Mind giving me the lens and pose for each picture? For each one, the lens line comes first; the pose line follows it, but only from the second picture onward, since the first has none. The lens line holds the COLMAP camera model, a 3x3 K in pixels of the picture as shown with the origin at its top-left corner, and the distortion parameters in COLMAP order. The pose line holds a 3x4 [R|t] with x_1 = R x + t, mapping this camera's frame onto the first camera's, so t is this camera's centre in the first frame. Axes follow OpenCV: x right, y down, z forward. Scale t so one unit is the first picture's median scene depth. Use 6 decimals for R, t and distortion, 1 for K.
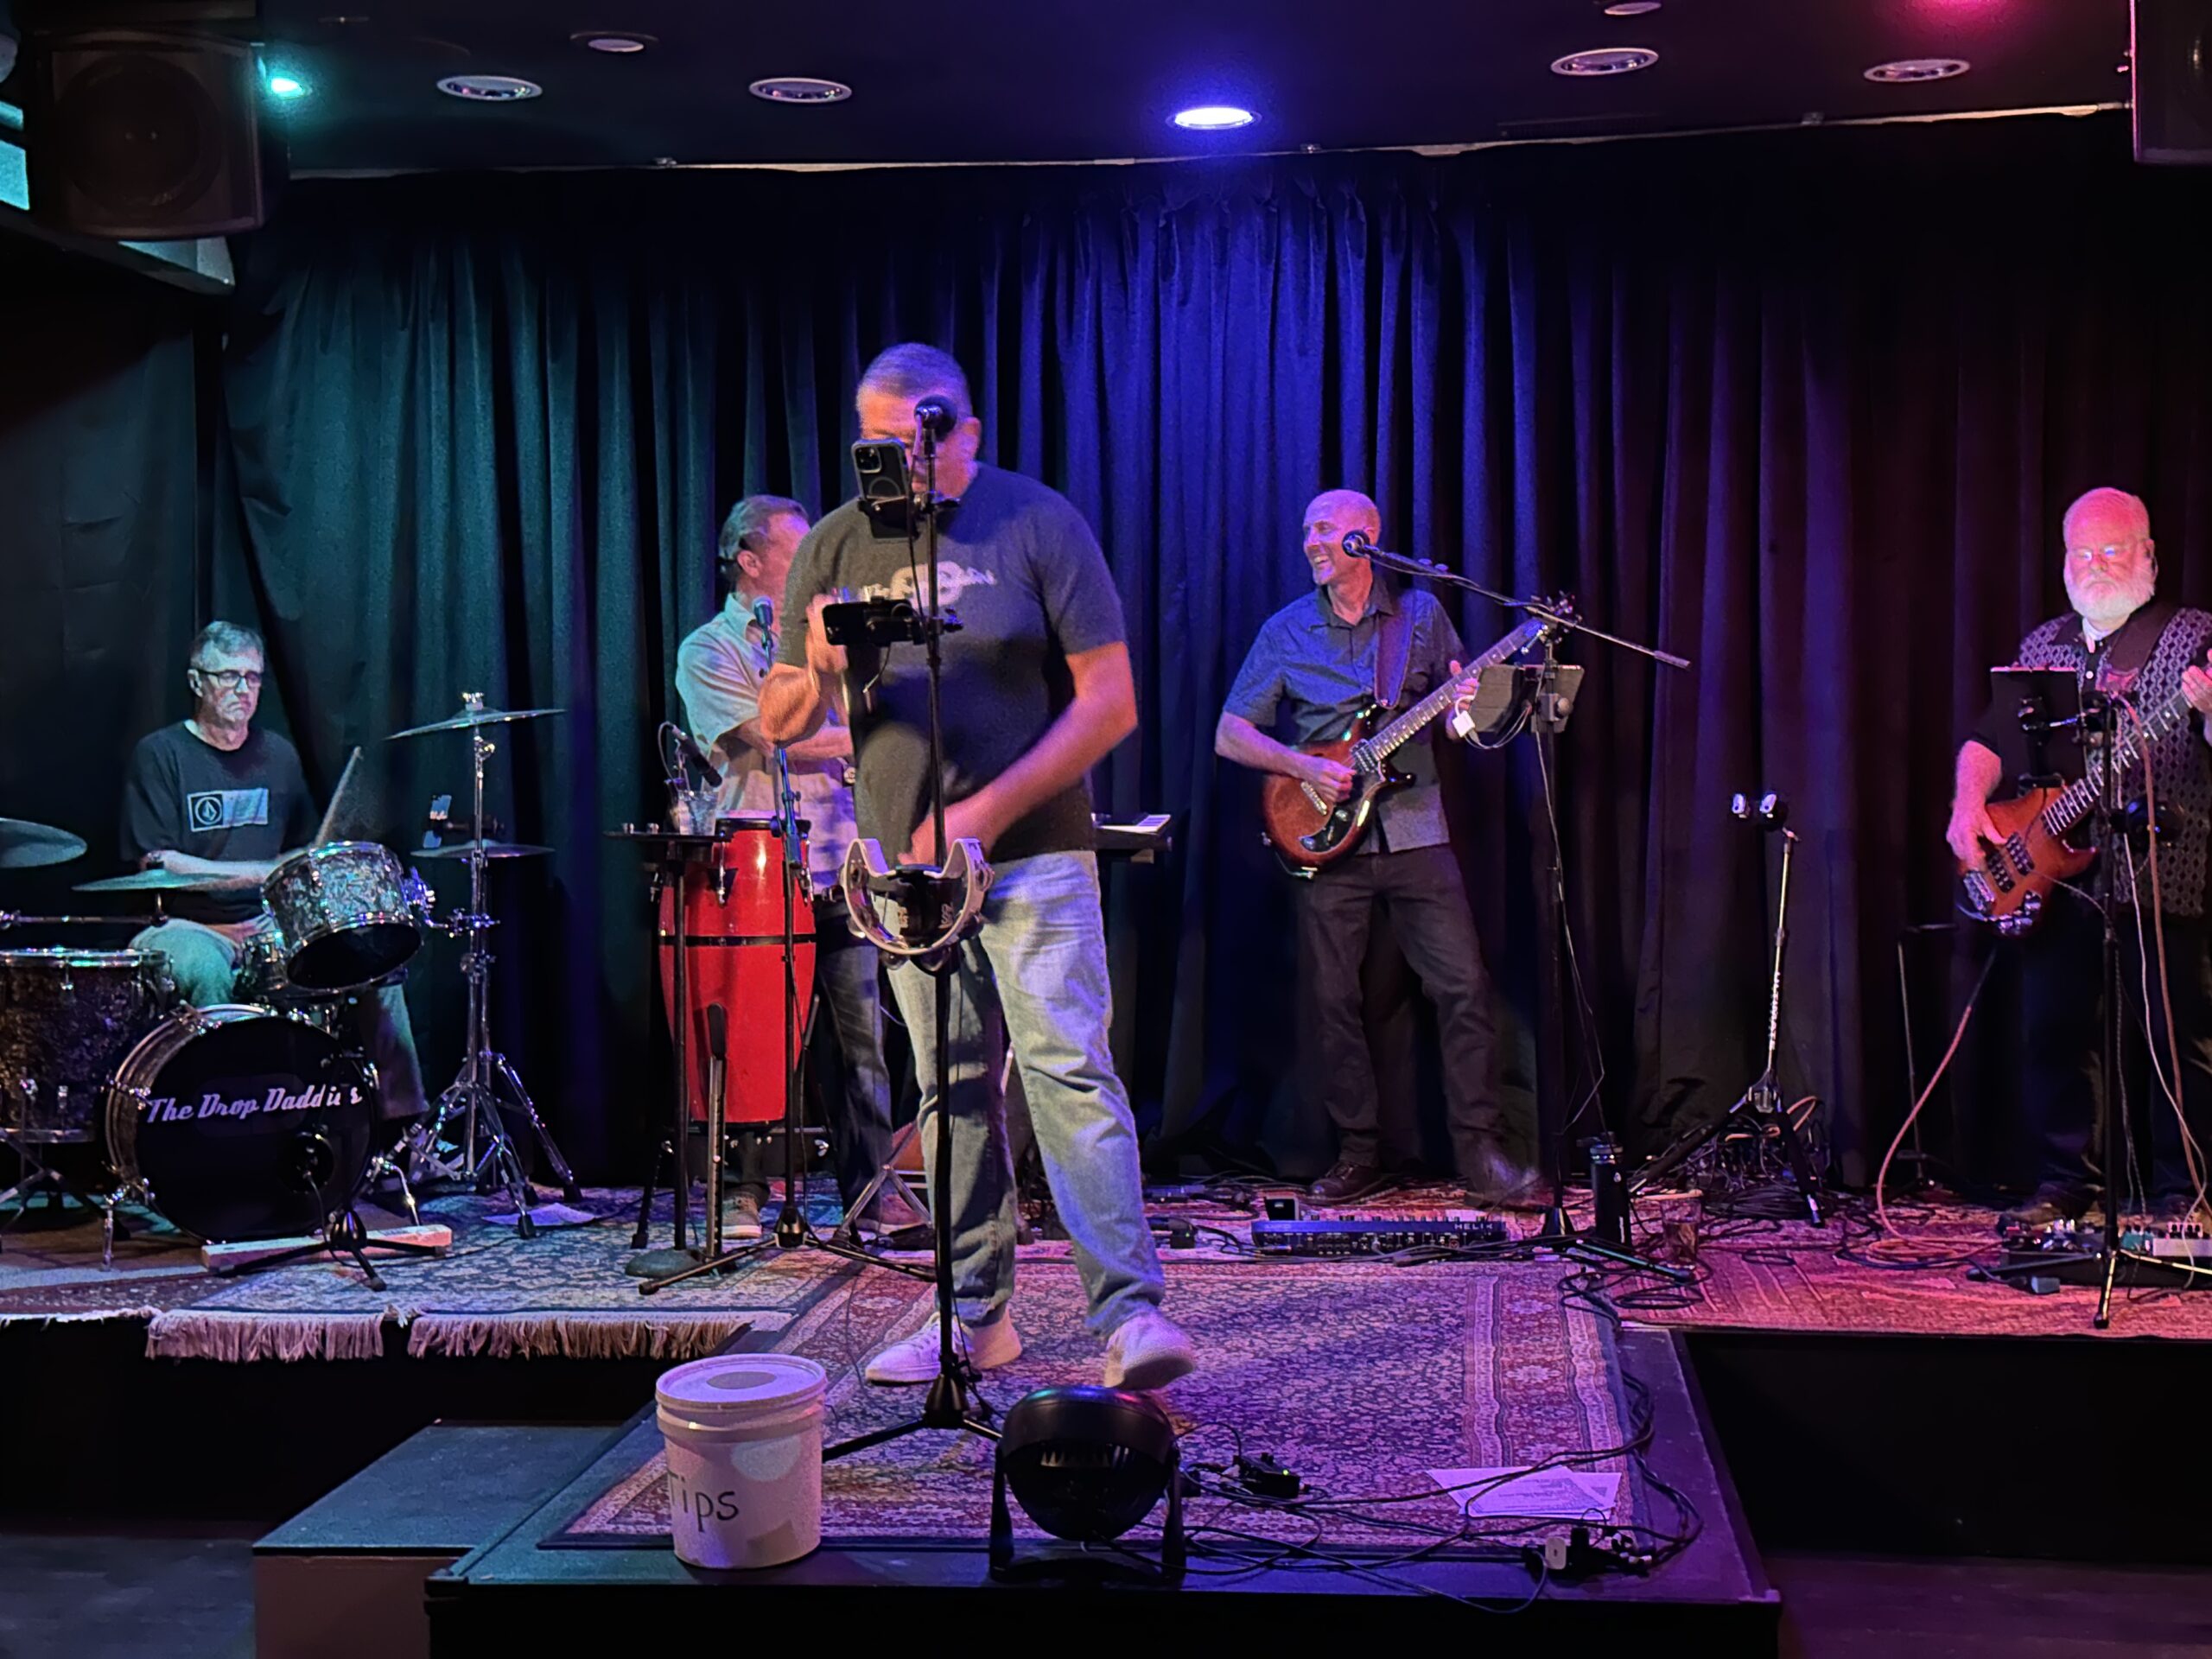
lens RADIAL K [[3075.4, 0, 1117.9], [0, 3075.4, 810.5], [0, 0, 1]] dist [0.077949, 0.000000]
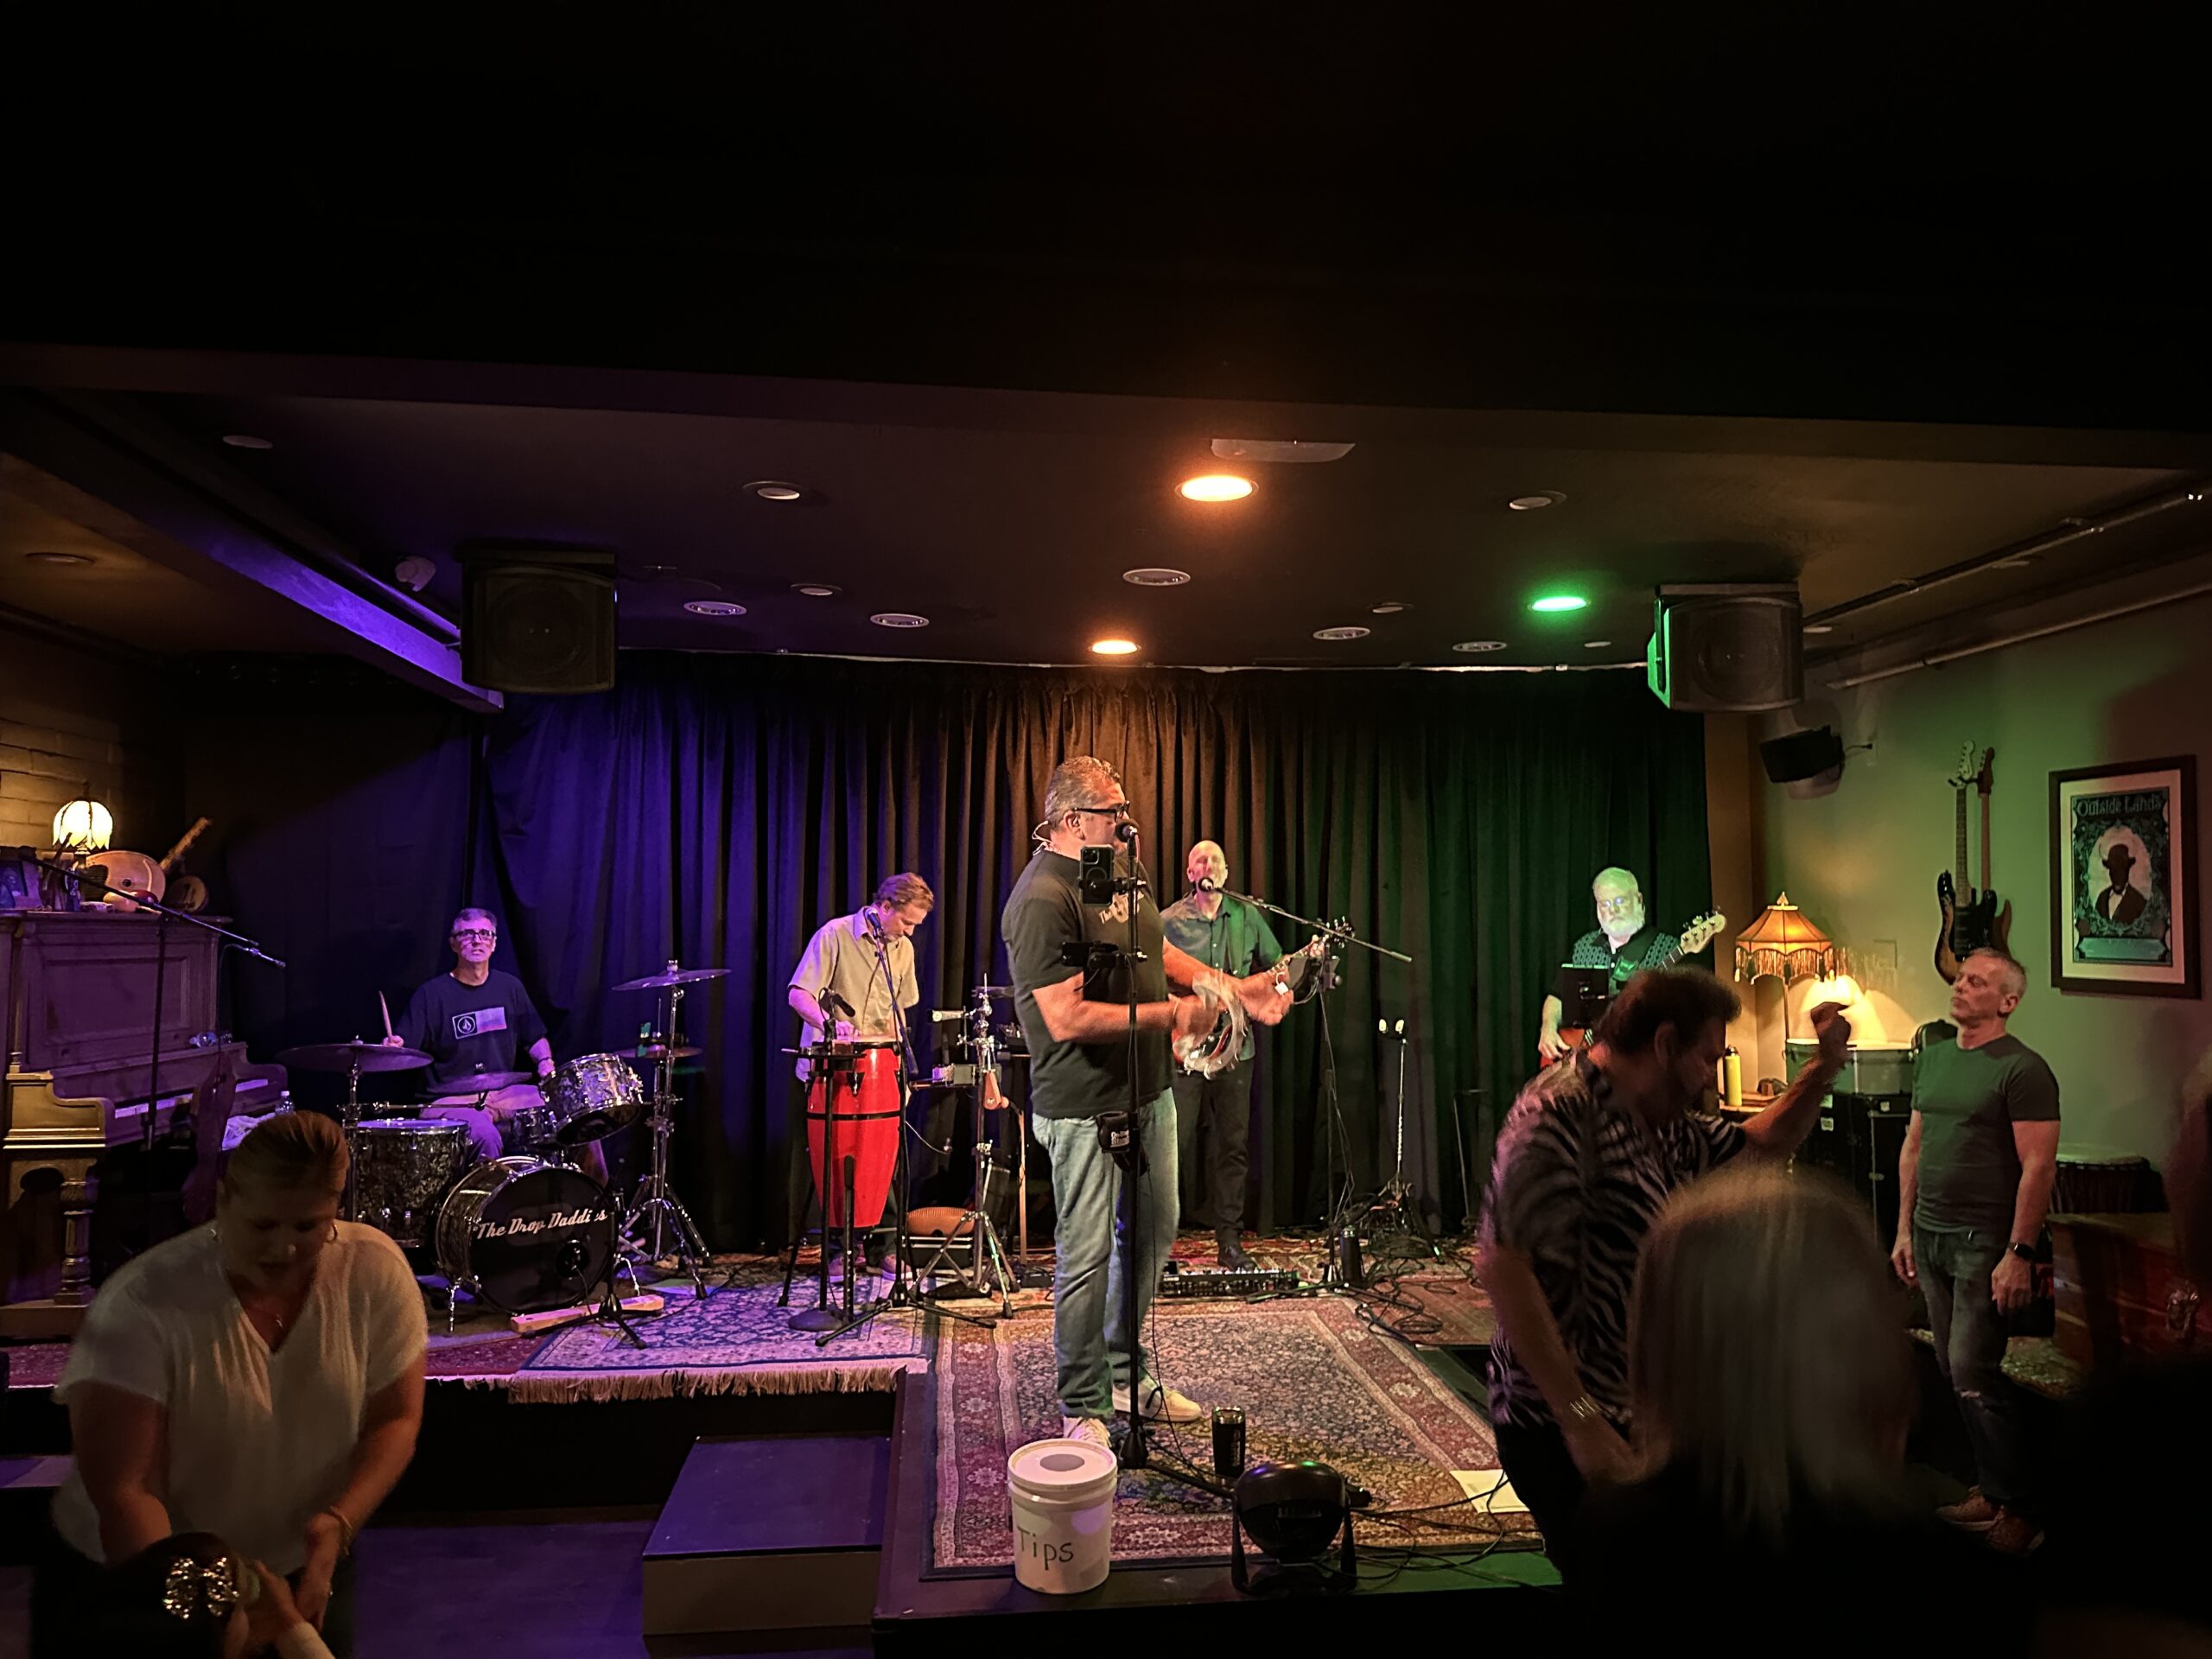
lens RADIAL K [[1544.5, 0, 1121.0], [0, 1544.5, 816.4], [0, 0, 1]] dist [0.061839, -0.068362]
pose [[0.973521, 0.030289, 0.226583, -0.182070], [-0.008640, 0.995350, -0.095935, -0.040746], [-0.228435, 0.091437, 0.969256, 0.134306]]
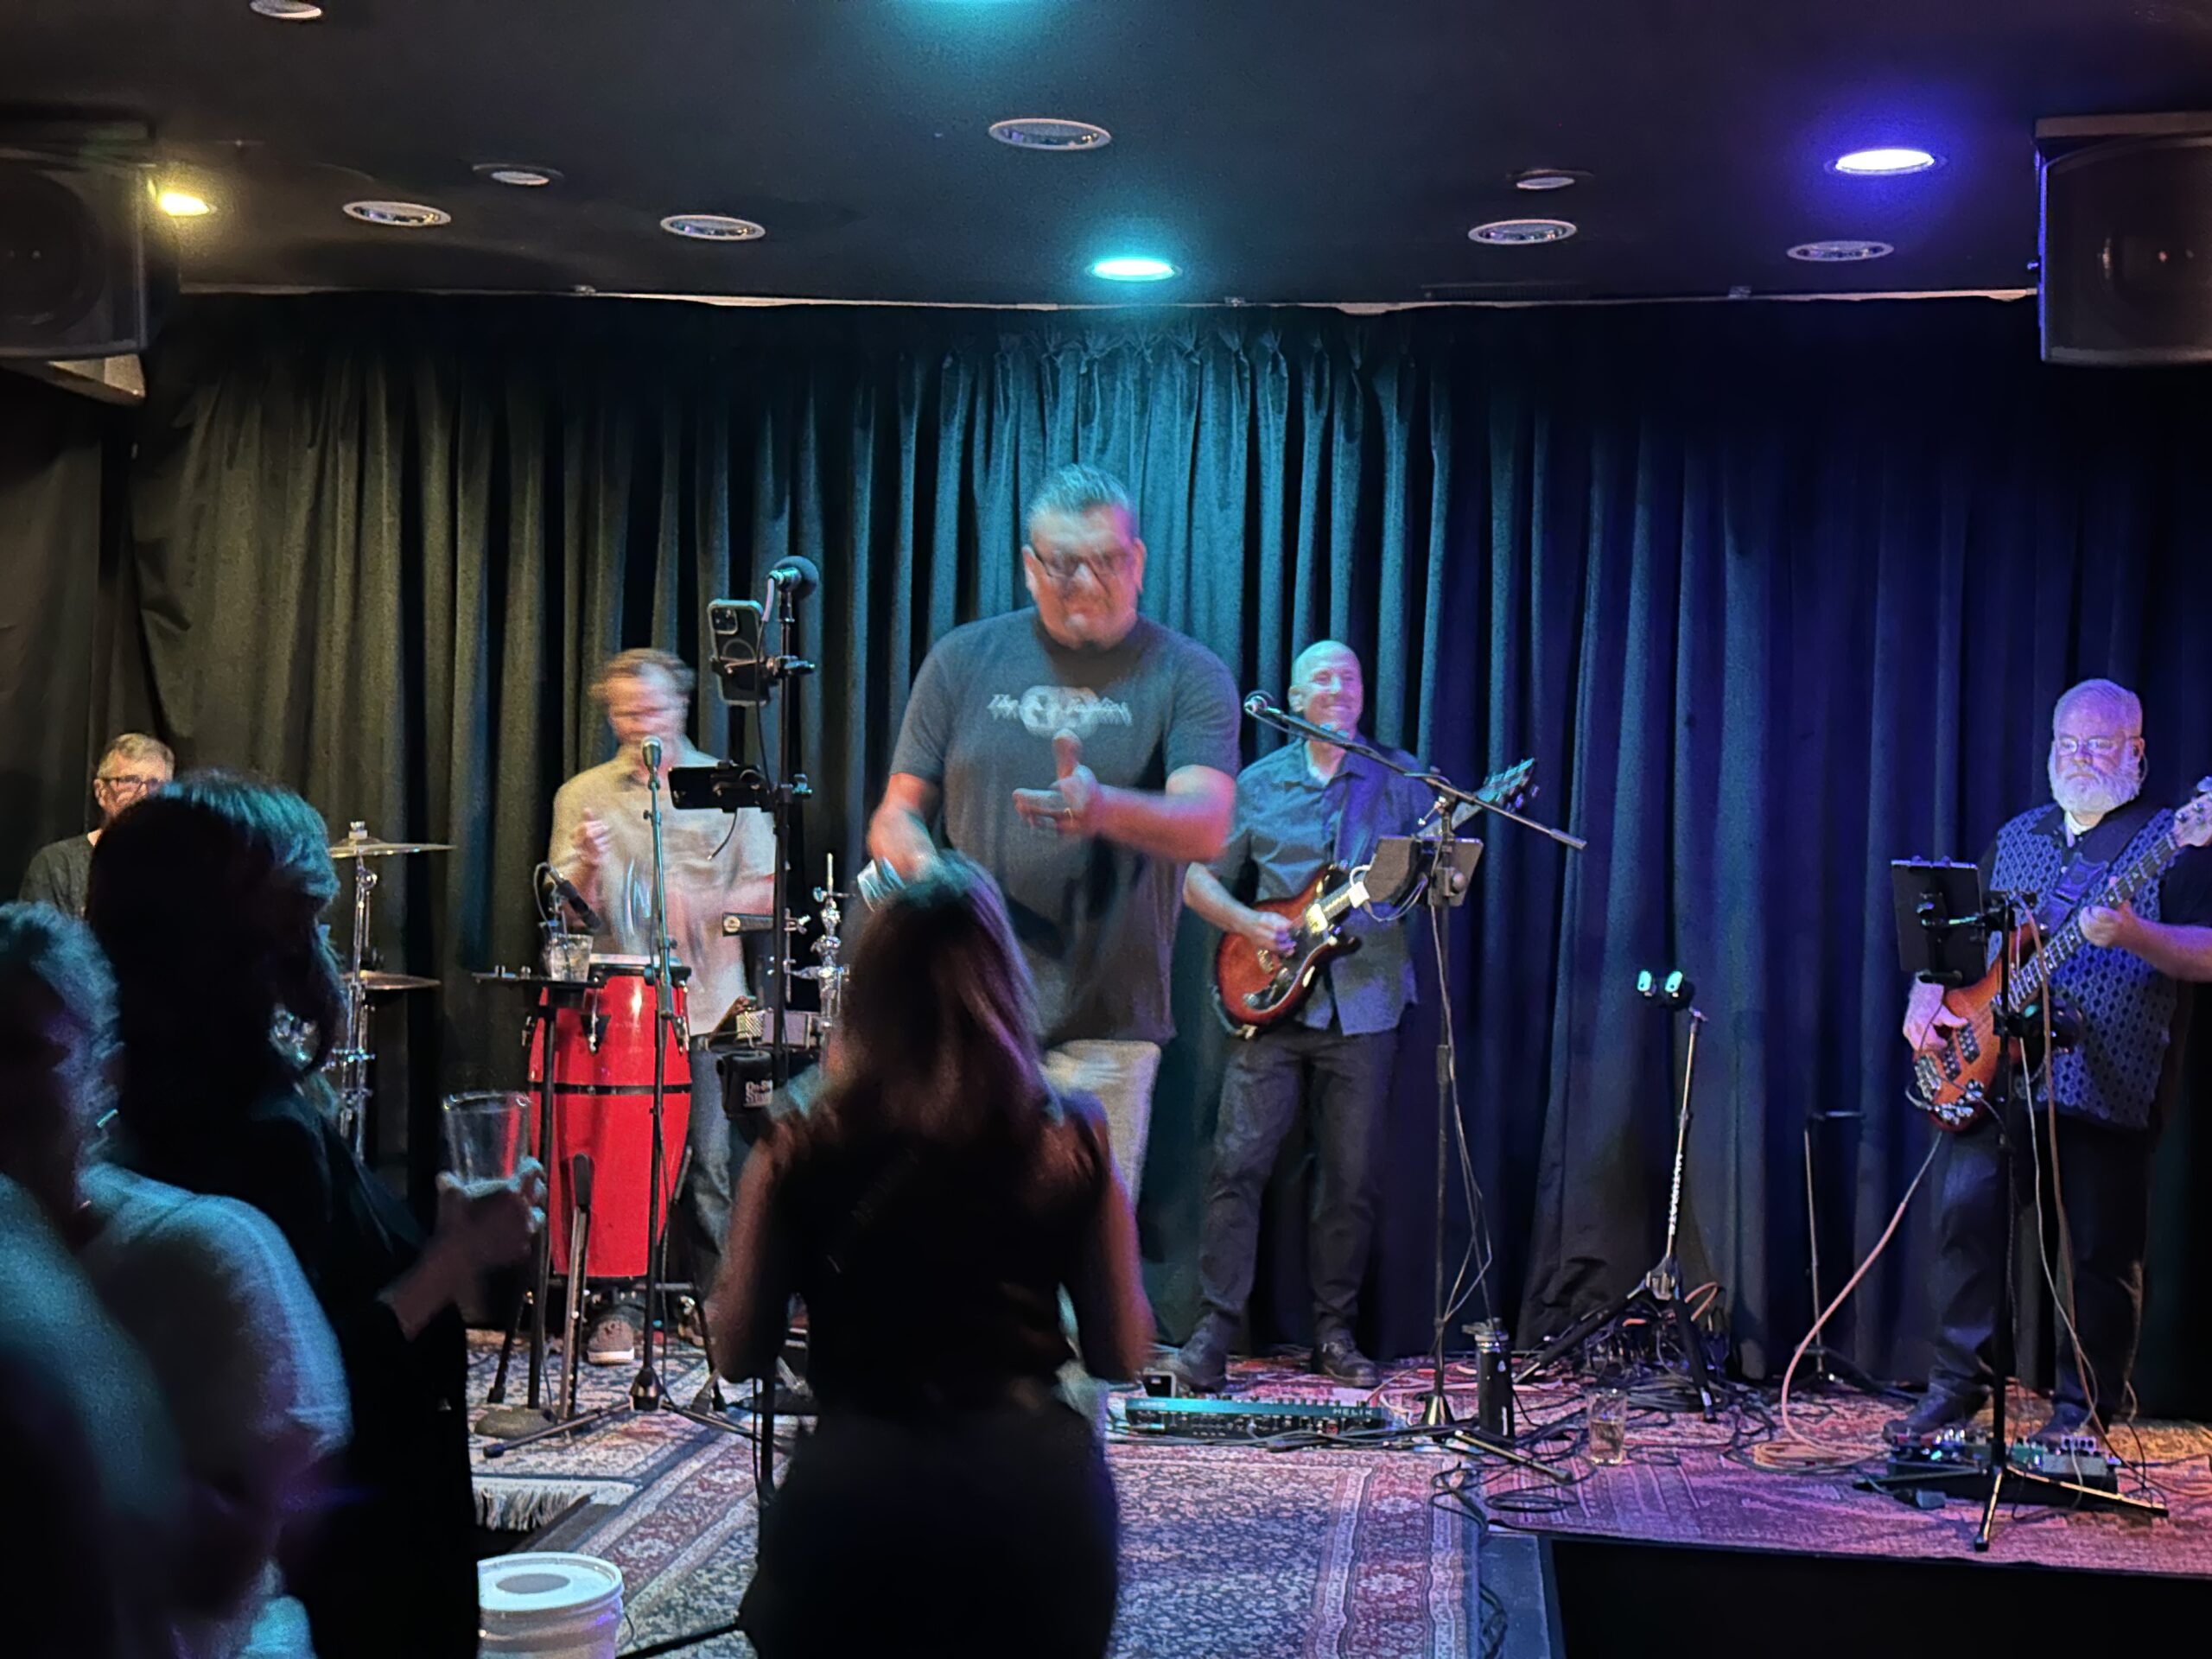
lens RADIAL K [[3075.4, 0, 1119.7], [0, 3075.4, 800.1], [0, 0, 1]] dist [0.077949, 0.000000]
pose [[0.999317, 0.036524, 0.005673, 0.029255], [-0.036281, 0.998605, -0.038354, -0.017631], [-0.007066, 0.038122, 0.999248, 0.020678]]
